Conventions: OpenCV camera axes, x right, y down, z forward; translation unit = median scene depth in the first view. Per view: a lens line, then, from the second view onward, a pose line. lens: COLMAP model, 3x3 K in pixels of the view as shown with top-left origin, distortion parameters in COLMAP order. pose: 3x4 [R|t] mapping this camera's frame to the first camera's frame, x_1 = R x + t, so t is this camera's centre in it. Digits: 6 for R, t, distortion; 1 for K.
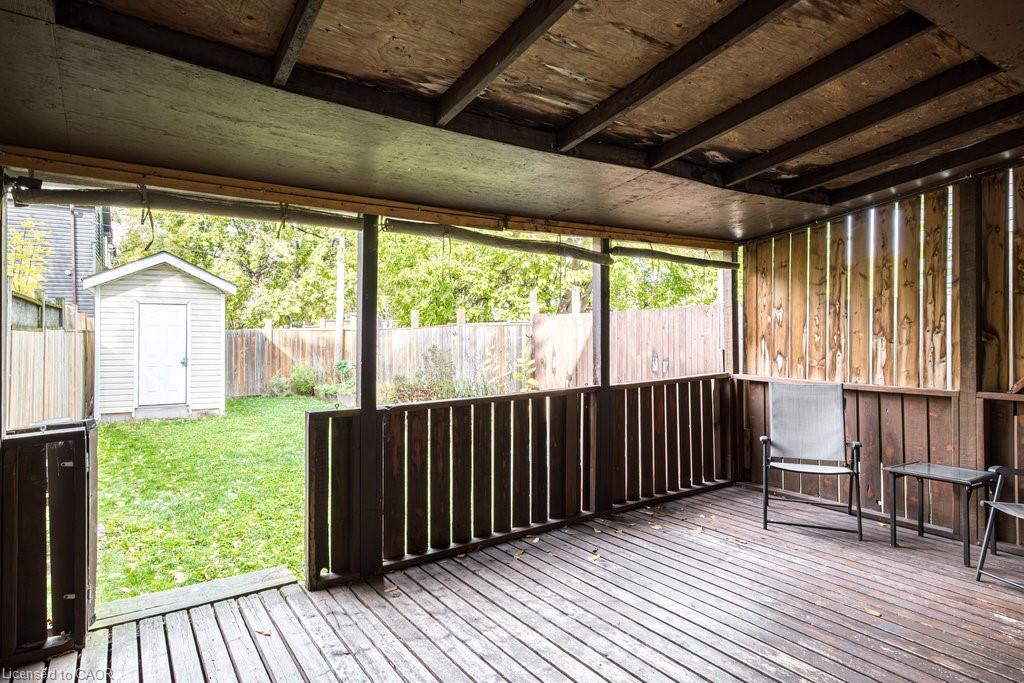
lens RADIAL K [[588.7, 0, 512.0], [0, 588.7, 341.5], [0, 0, 1]] dist [0.004014, 0.000677]
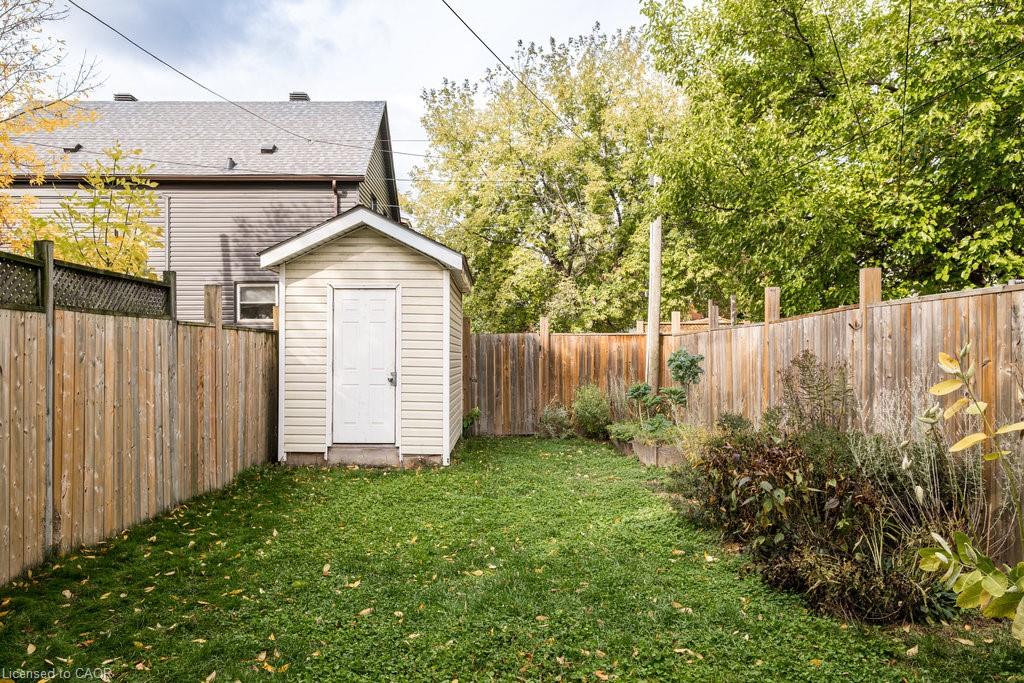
lens RADIAL K [[748.3, 0, 508.6], [0, 748.3, 360.6], [0, 0, 1]] dist [0.004777, 0.004810]
pose [[0.855620, 0.005306, -0.517577, -0.026513], [-0.008232, 0.999960, -0.003358, 0.016067], [0.517539, 0.007134, 0.855630, 0.359870]]
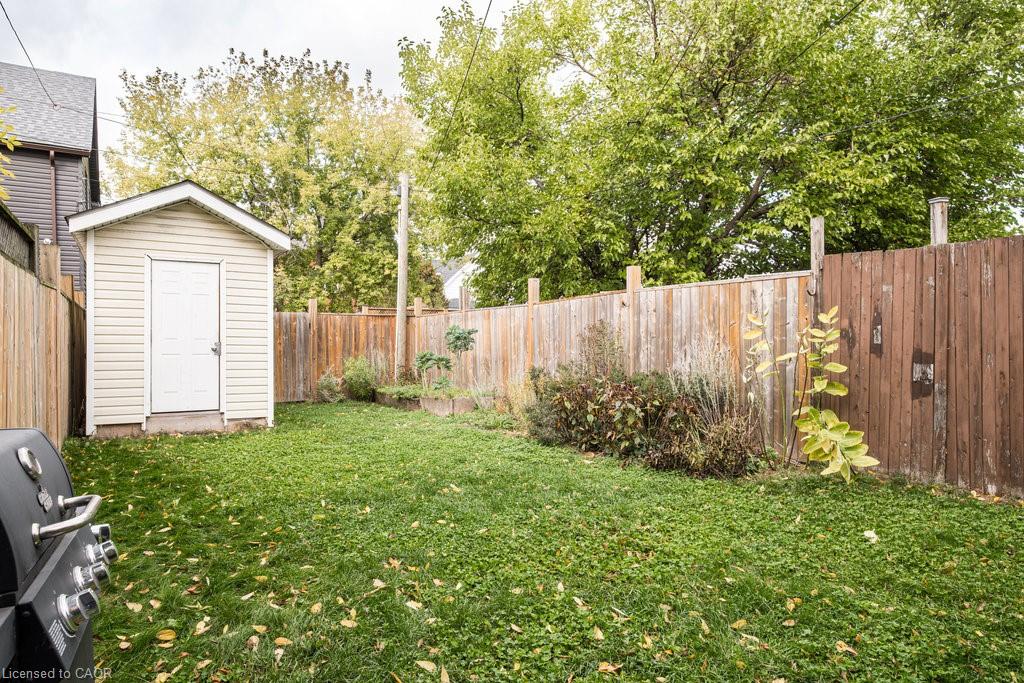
lens RADIAL K [[618.1, 0, 509.6], [0, 618.1, 353.3], [0, 0, 1]] dist [-0.001381, -0.000206]
pose [[0.999987, -0.001966, -0.004654, -0.210359], [0.001985, 0.999990, 0.004070, 0.036762], [0.004646, -0.004079, 0.999981, 0.283750]]
